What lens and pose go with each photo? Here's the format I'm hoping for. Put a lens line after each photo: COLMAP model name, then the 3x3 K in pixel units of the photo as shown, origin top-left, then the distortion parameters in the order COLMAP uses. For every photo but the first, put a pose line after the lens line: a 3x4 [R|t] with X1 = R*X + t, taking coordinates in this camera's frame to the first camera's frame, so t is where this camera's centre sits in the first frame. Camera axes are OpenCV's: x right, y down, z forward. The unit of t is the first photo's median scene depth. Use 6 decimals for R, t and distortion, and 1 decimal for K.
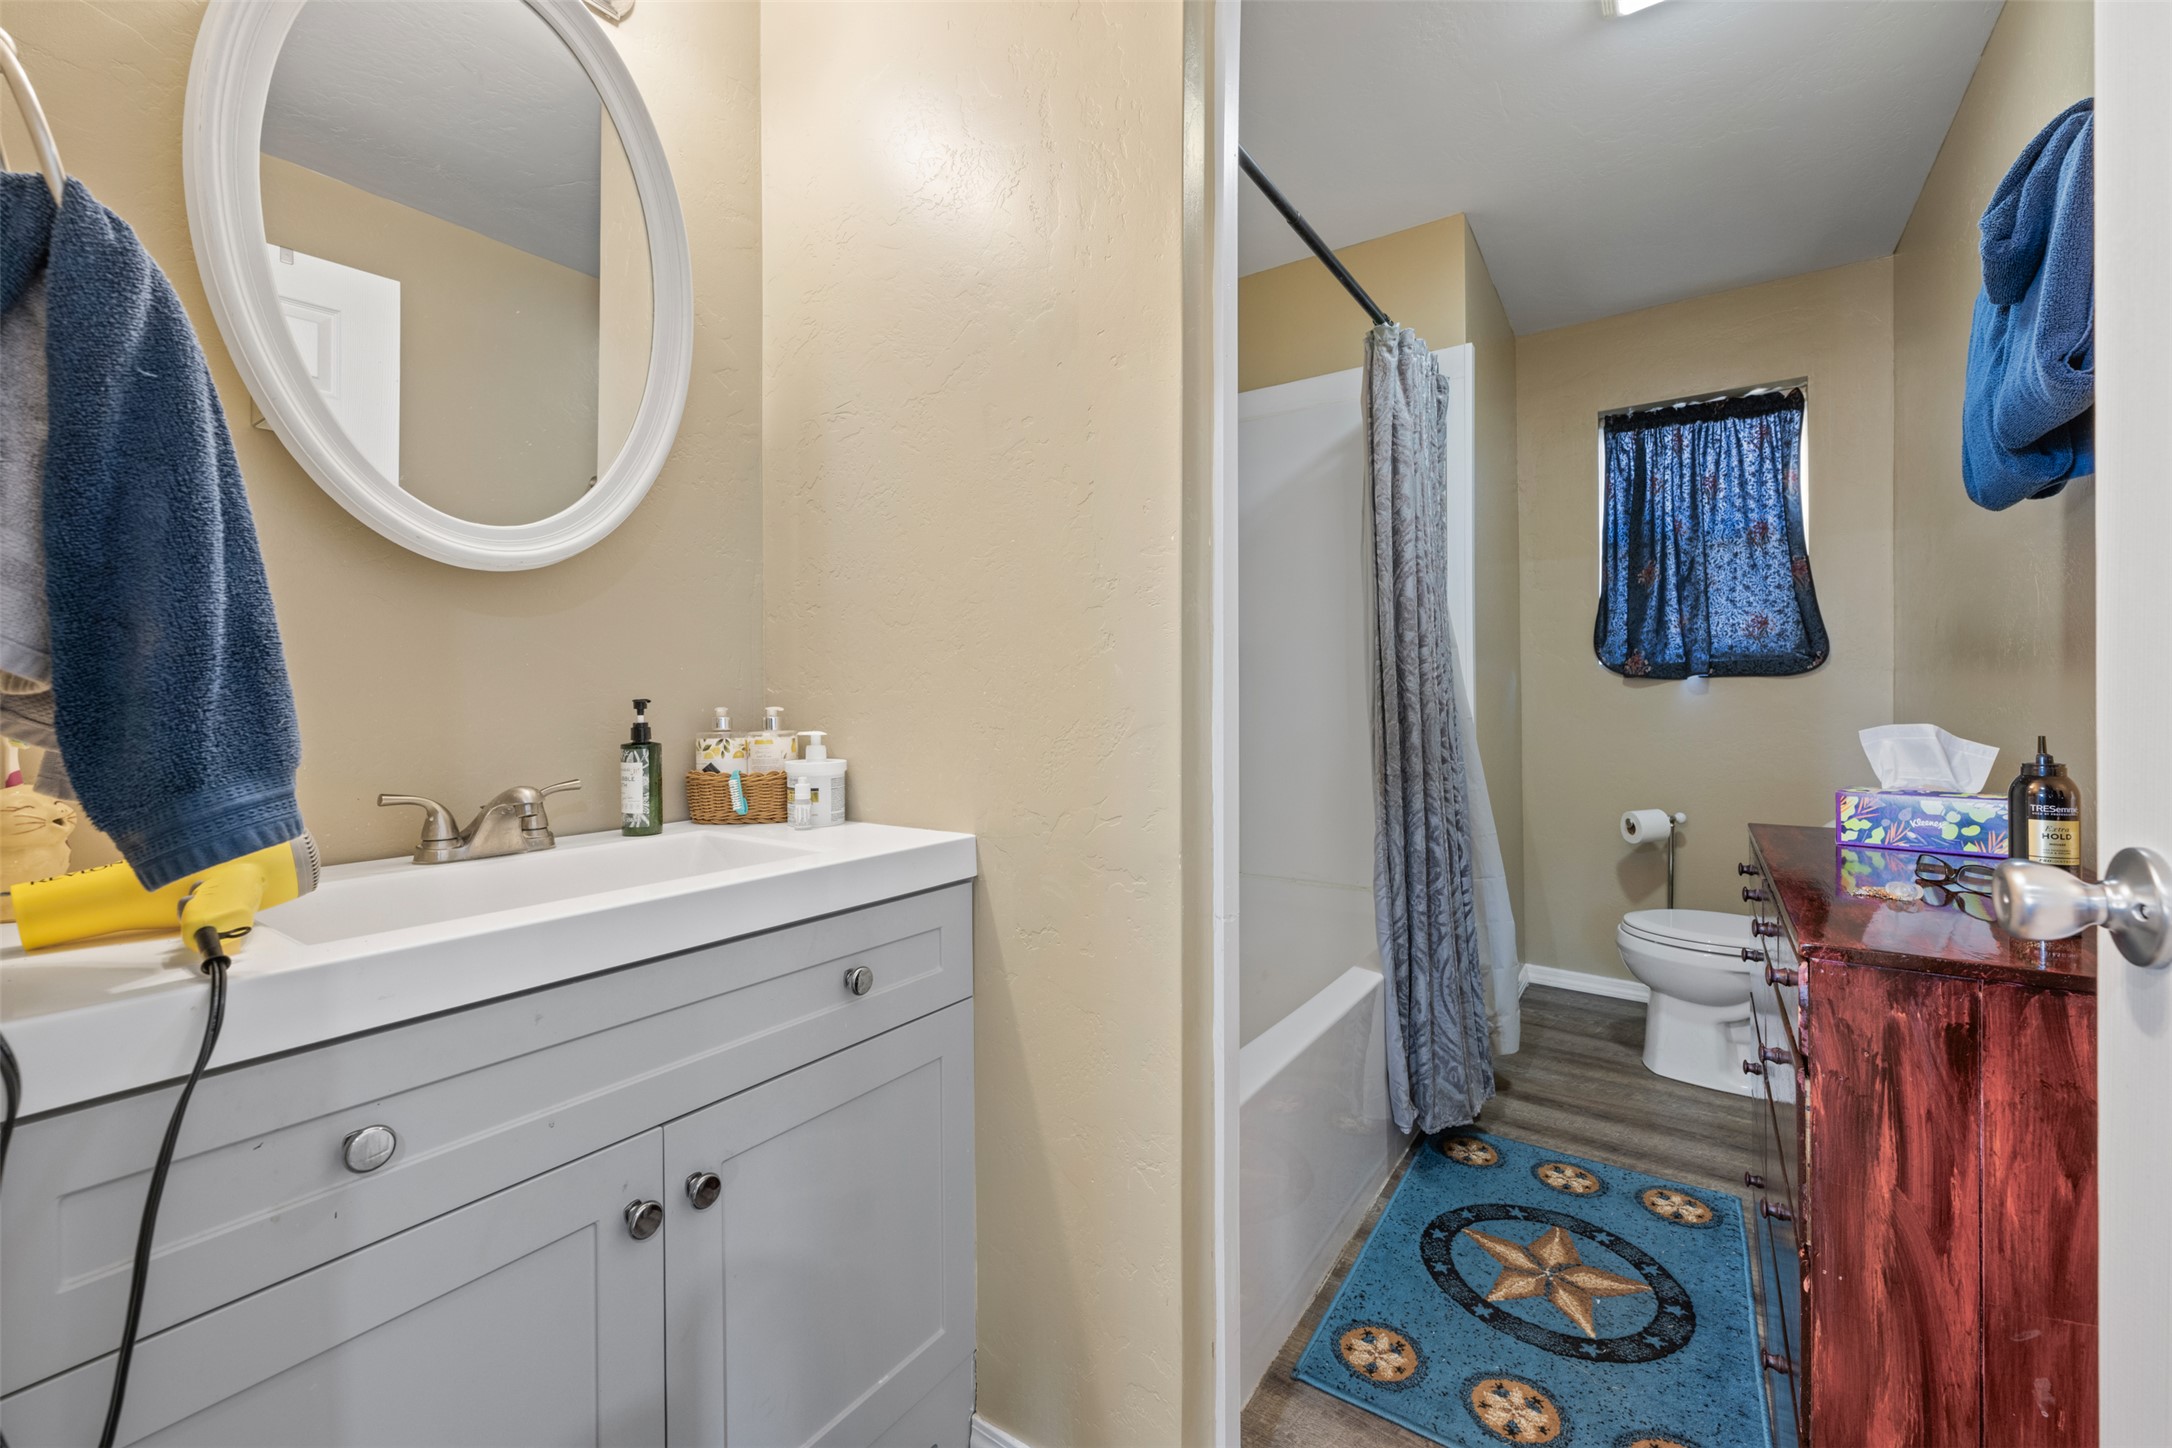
lens RADIAL K [[872.1, 0, 1093.1], [0, 872.1, 700.2], [0, 0, 1]] dist [-0.003541, 0.000884]
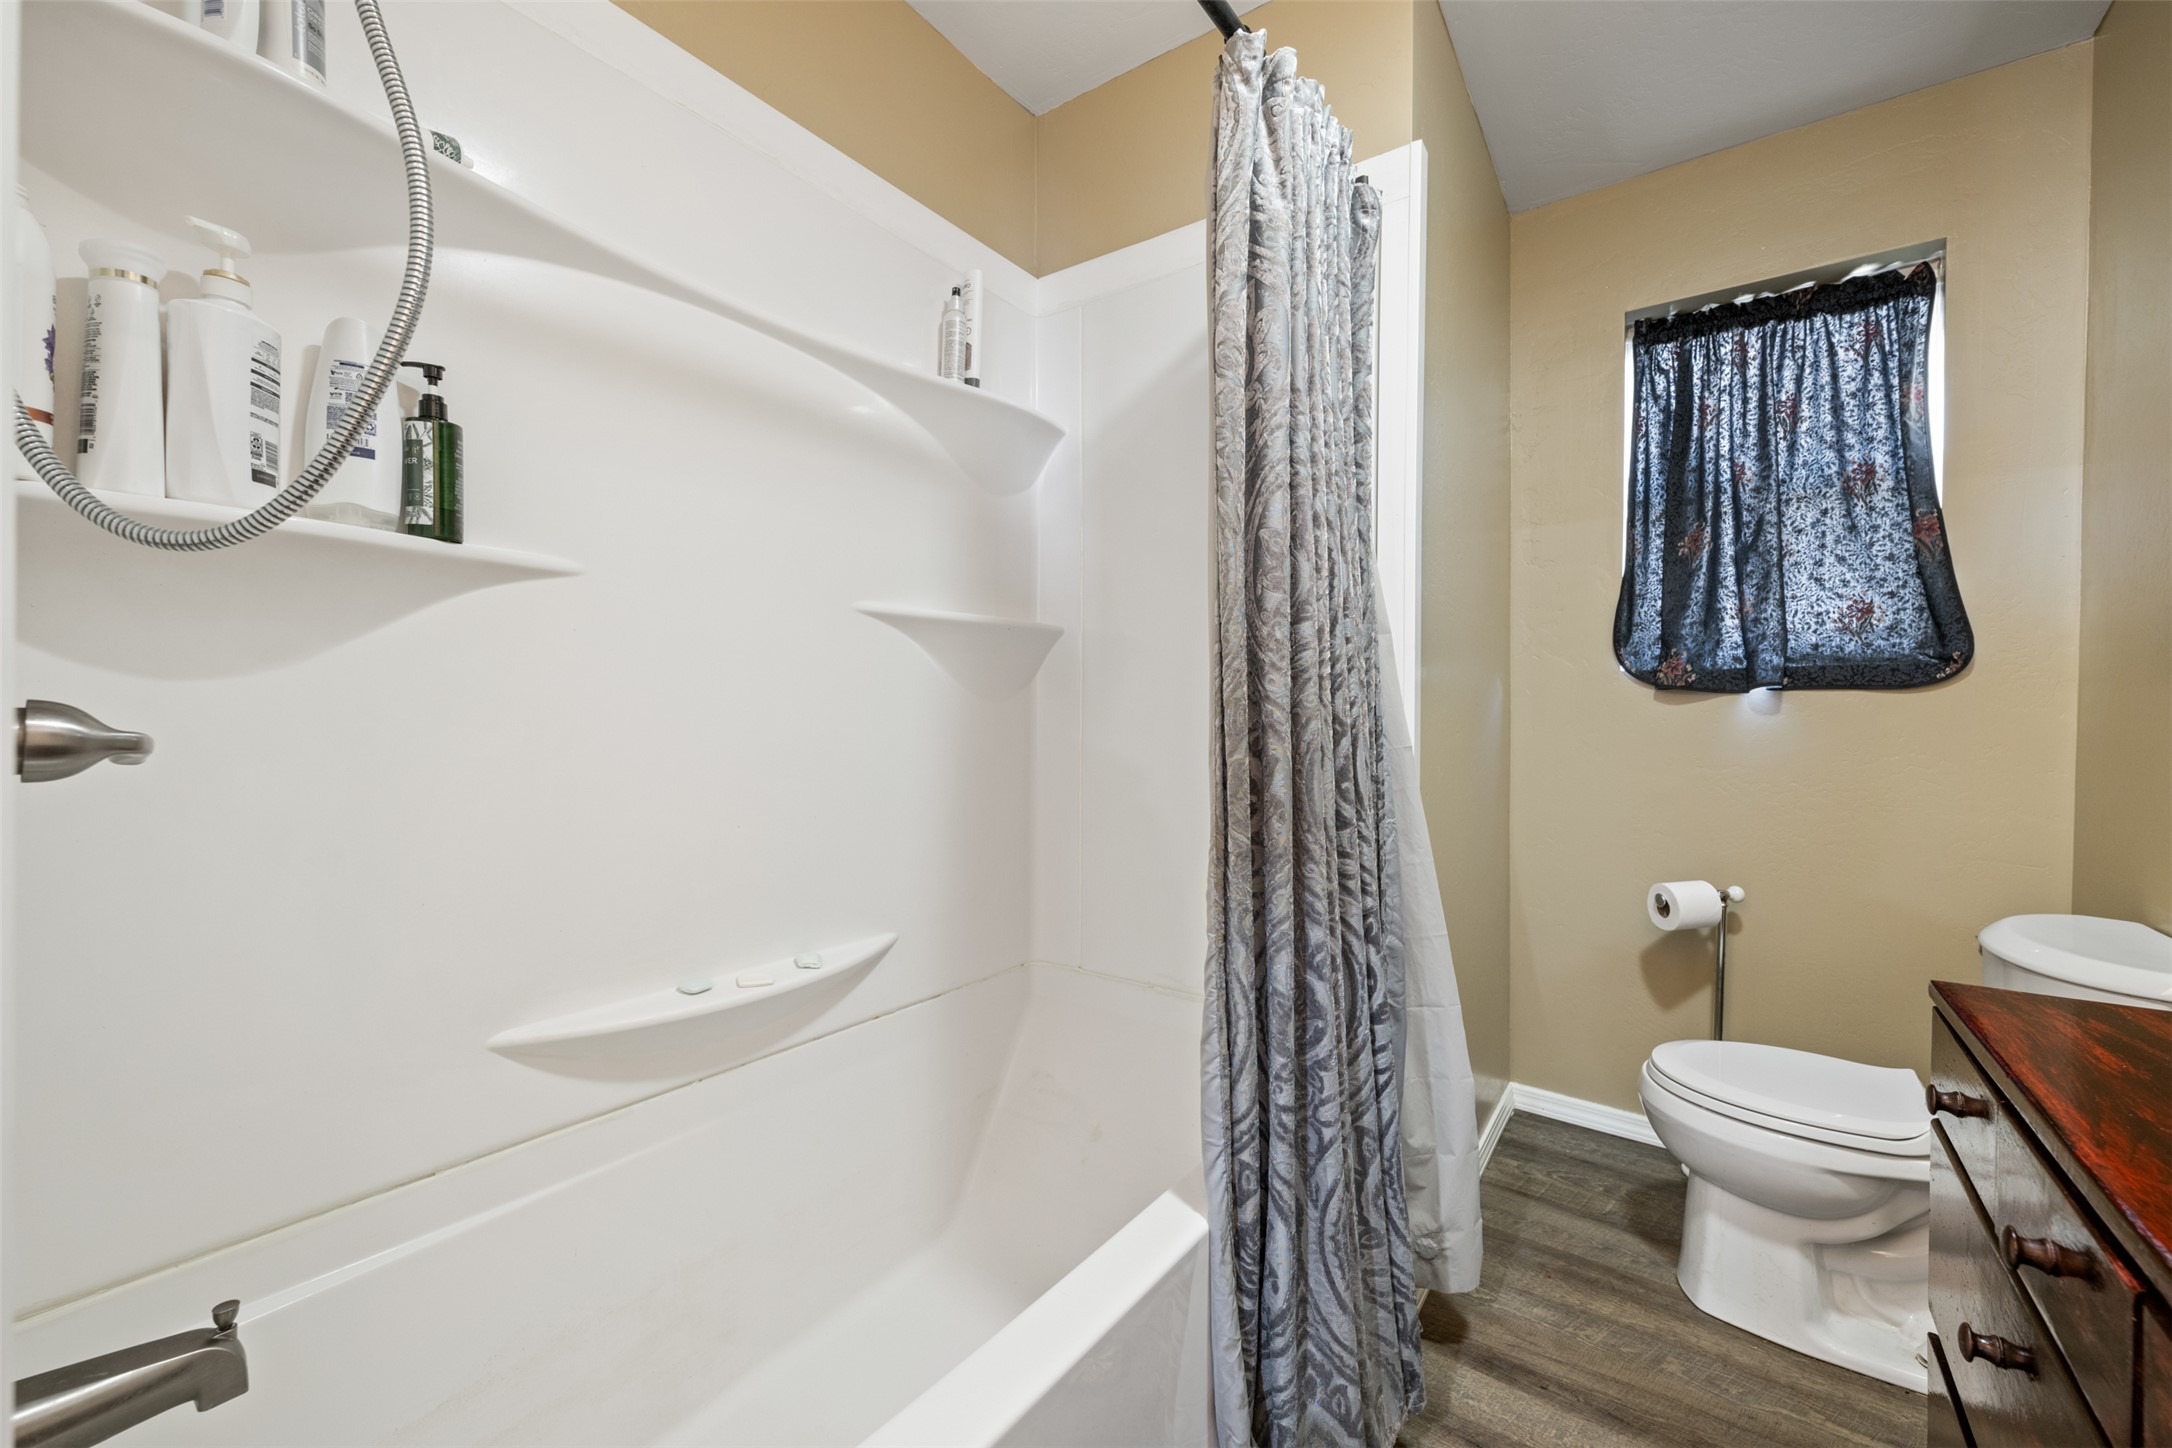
lens RADIAL K [[872.1, 0, 1083.9], [0, 872.1, 721.7], [0, 0, 1]] dist [-0.003541, 0.000884]
pose [[0.999637, 0.013234, -0.023454, 0.181905], [-0.013054, 0.999884, 0.007804, 0.000457], [0.023555, -0.007495, 0.999694, 0.315544]]
